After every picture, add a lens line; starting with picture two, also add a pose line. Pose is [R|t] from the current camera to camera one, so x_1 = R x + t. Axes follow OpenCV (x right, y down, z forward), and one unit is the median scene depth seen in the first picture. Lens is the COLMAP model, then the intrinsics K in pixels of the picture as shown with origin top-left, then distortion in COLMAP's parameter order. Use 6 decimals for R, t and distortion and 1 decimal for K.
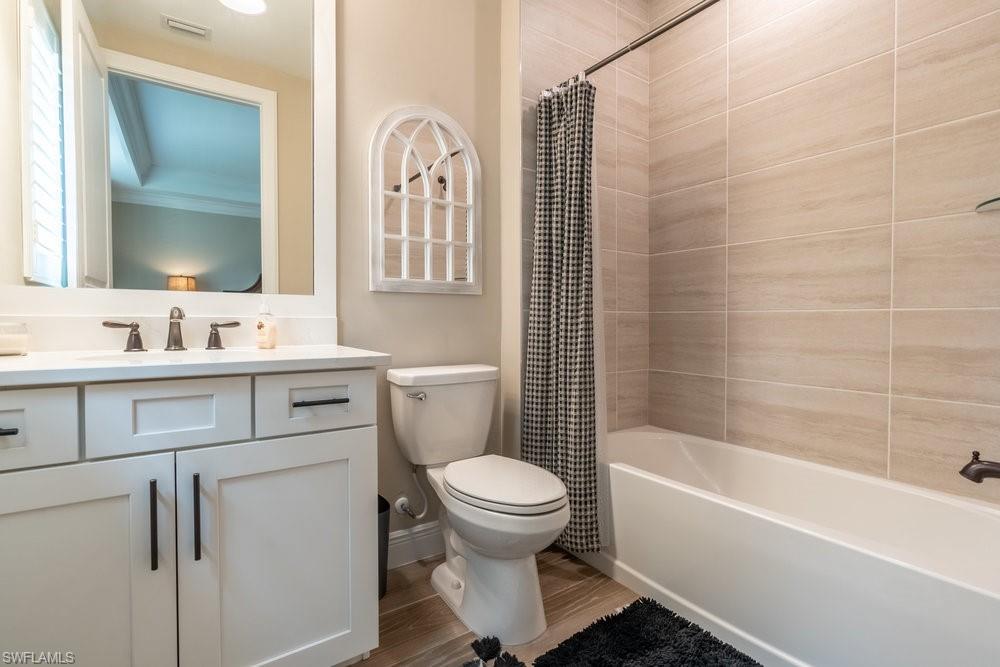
lens RADIAL K [[469.2, 0, 498.7], [0, 469.2, 328.8], [0, 0, 1]] dist [0.000903, 0.000311]
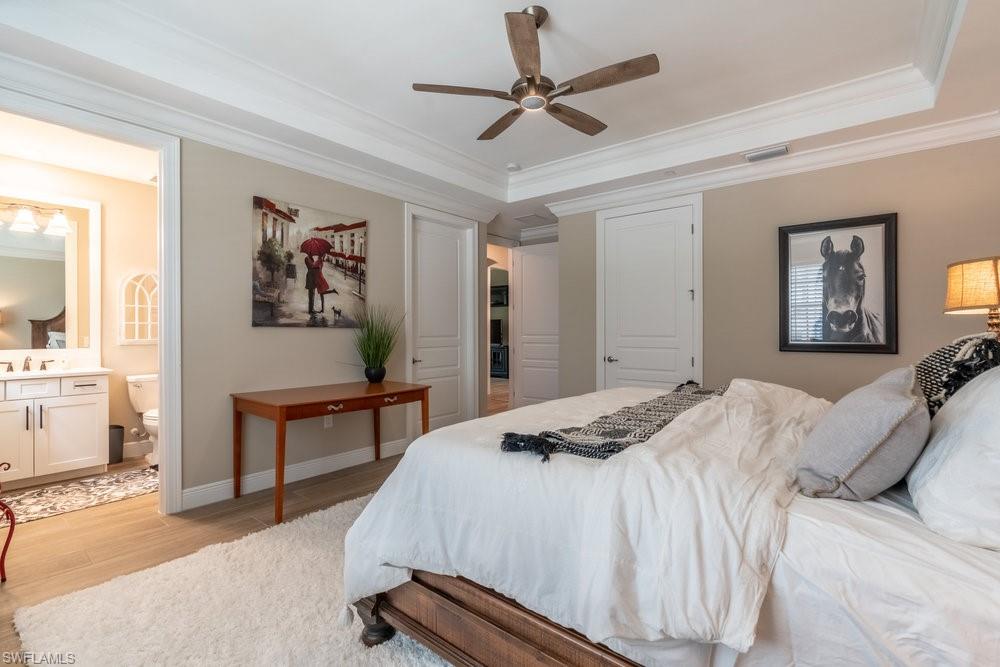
lens RADIAL K [[453.5, 0, 502.7], [0, 453.5, 330.0], [0, 0, 1]] dist [-0.000982, -0.000107]
pose [[0.955402, -0.002492, 0.295297, 1.209201], [0.008786, 0.999762, -0.019989, -0.117607], [-0.295177, 0.021692, 0.955196, -2.382028]]
